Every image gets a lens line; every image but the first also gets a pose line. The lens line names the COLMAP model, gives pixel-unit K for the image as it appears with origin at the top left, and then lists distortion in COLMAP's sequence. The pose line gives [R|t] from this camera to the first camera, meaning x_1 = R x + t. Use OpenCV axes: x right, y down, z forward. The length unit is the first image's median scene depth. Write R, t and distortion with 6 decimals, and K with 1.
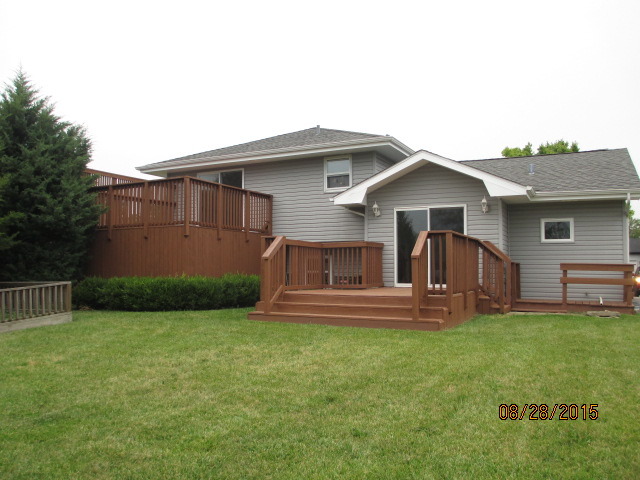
lens RADIAL K [[527.4, 0, 320.7], [0, 527.4, 241.2], [0, 0, 1]] dist [-0.065381, -0.009582]
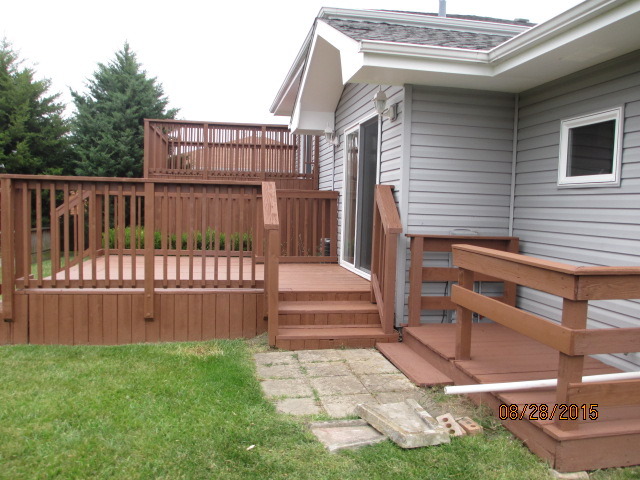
lens RADIAL K [[527.4, 0, 320.3], [0, 527.4, 240.4], [0, 0, 1]] dist [-0.065381, -0.009582]
pose [[0.607339, 0.059488, -0.792212, 0.612099], [-0.003230, 0.997369, 0.072417, 0.014066], [0.794436, -0.041423, 0.605934, 0.647730]]
